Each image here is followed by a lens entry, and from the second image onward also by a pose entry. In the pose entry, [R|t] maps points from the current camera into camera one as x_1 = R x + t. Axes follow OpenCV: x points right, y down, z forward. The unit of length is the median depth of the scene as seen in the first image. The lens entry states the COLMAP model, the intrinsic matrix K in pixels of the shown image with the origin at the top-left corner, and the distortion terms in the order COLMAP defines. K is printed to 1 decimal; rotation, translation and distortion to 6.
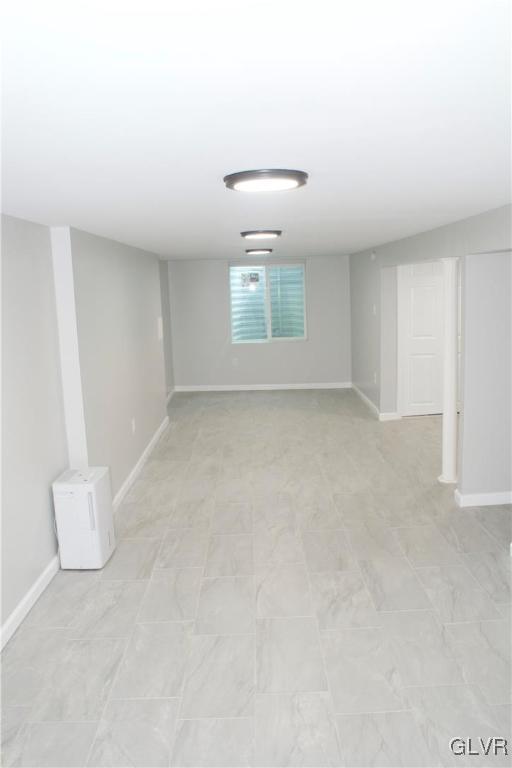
lens RADIAL K [[617.4, 0, 256.0], [0, 617.4, 384.0], [0, 0, 1]] dist [-0.069819, 0.003325]
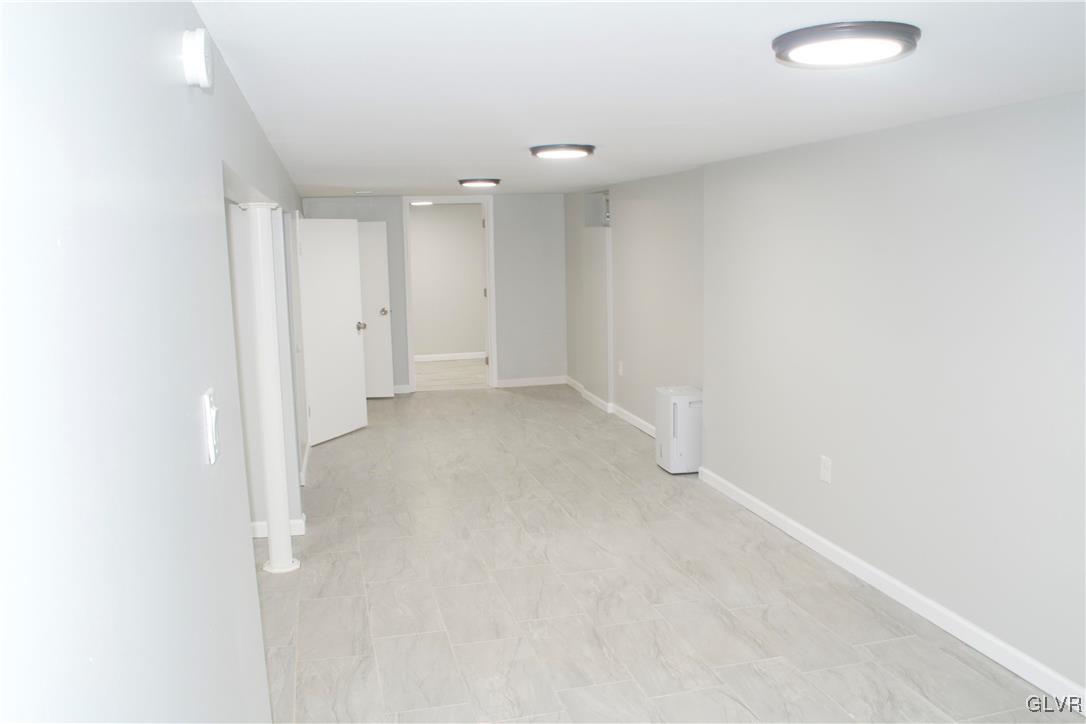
lens RADIAL K [[873.1, 0, 543.0], [0, 873.1, 362.0], [0, 0, 1]] dist [-0.069819, 0.003325]
pose [[-0.967657, 0.088364, -0.236290, 0.283658], [0.010852, 0.950362, 0.310958, -0.341256], [0.252038, 0.298336, -0.920583, 2.043099]]
